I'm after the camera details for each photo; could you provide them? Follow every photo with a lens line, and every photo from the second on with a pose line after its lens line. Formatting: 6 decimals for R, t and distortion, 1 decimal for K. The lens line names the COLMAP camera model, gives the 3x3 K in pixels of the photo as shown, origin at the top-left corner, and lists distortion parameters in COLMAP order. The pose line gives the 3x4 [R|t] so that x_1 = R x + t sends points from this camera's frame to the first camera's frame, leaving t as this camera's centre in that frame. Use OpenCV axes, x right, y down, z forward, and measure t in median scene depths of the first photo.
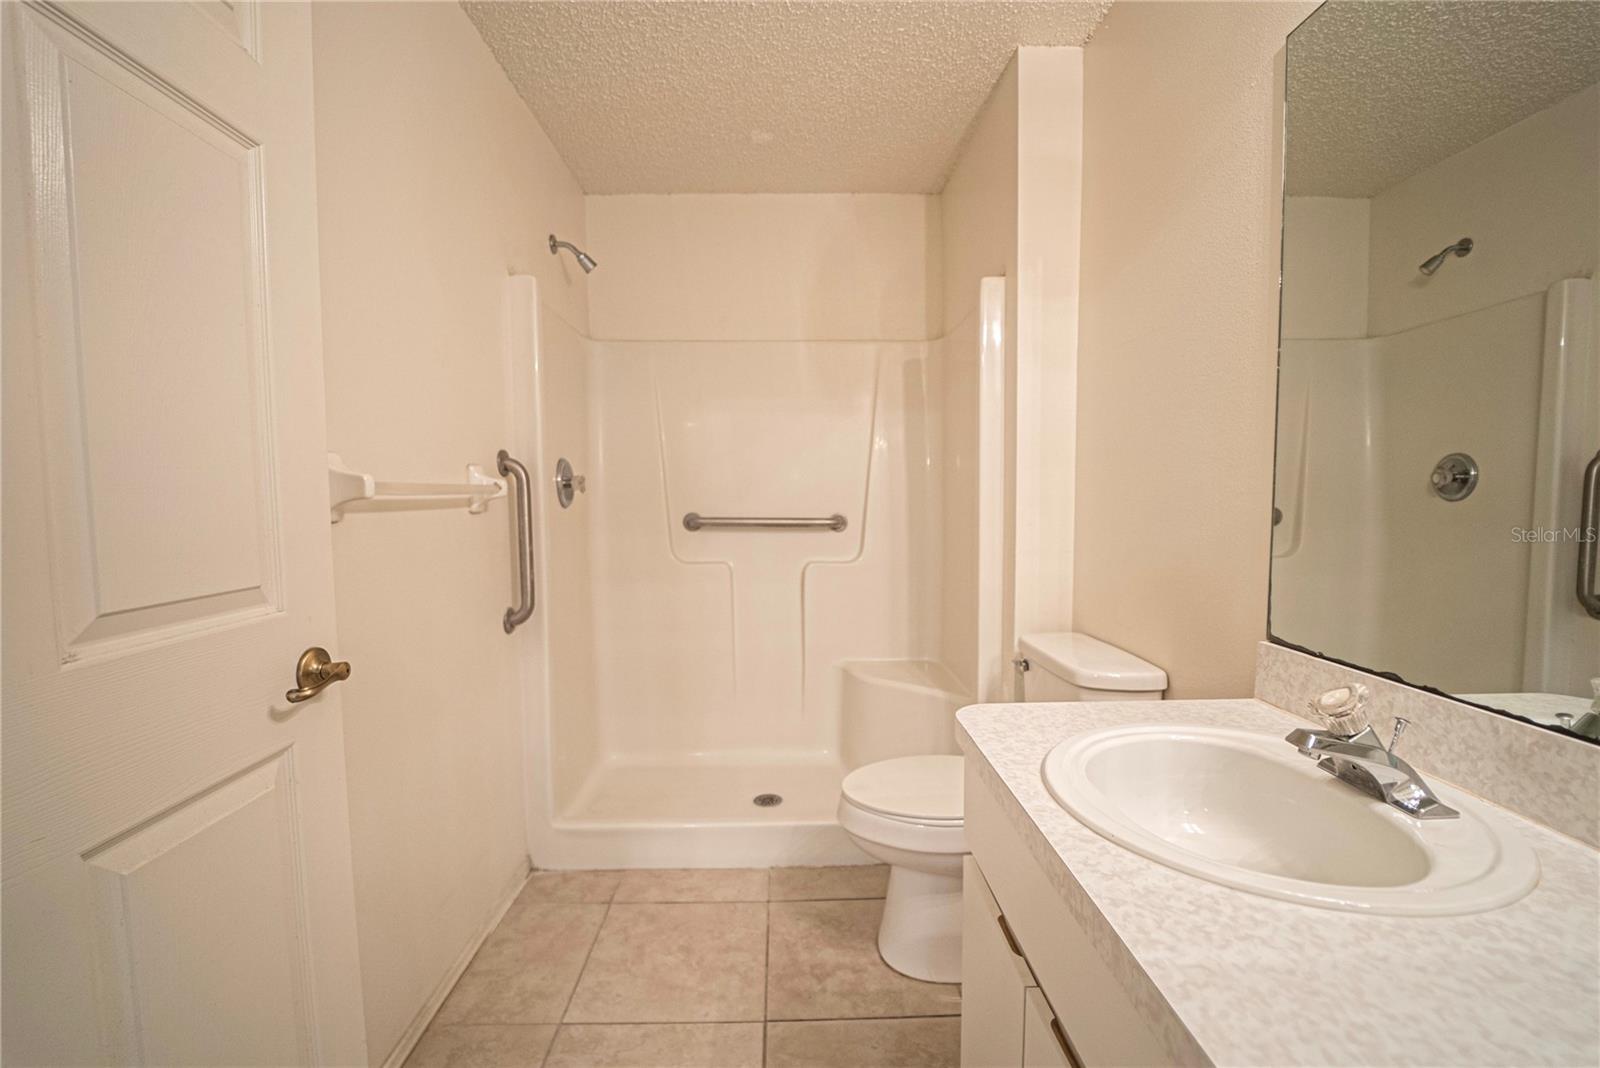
lens RADIAL K [[664.6, 0, 801.1], [0, 664.6, 537.7], [0, 0, 1]] dist [-0.022274, 0.000805]
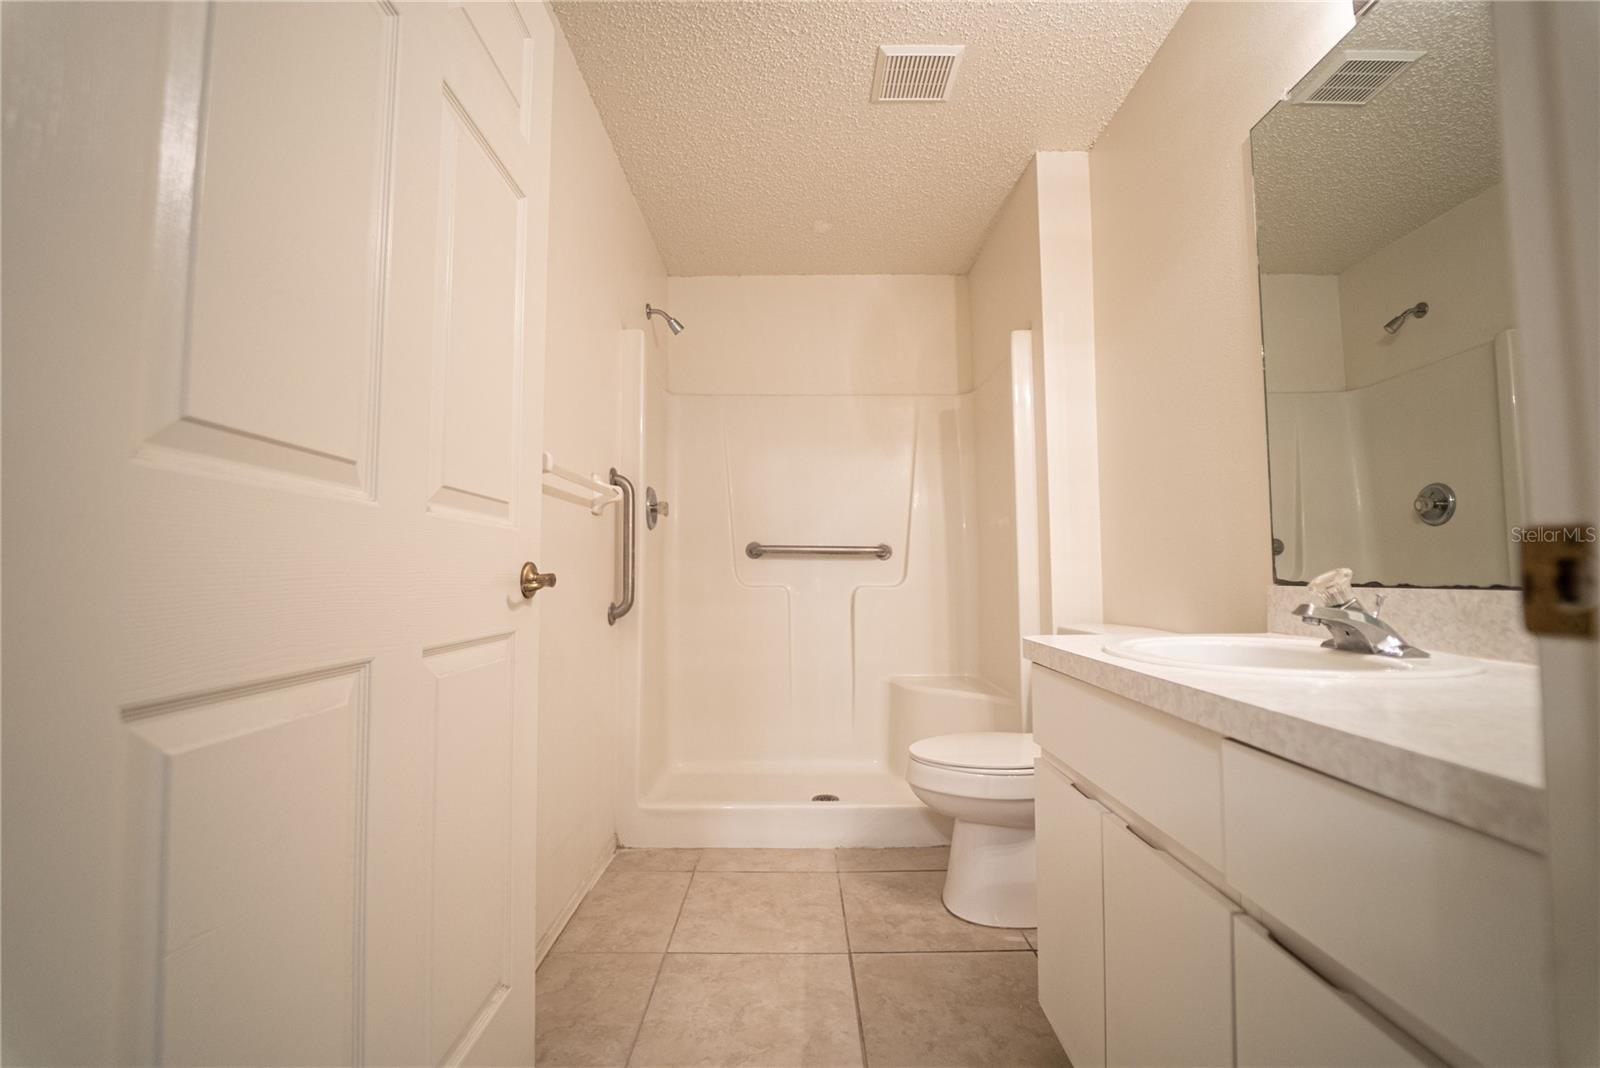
lens RADIAL K [[645.3, 0, 801.0], [0, 645.3, 540.6], [0, 0, 1]] dist [-0.021643, -0.000286]
pose [[0.999782, 0.002017, -0.020778, -0.091419], [-0.004599, 0.992149, -0.124979, 0.141934], [0.020363, 0.125047, 0.991942, -0.127312]]
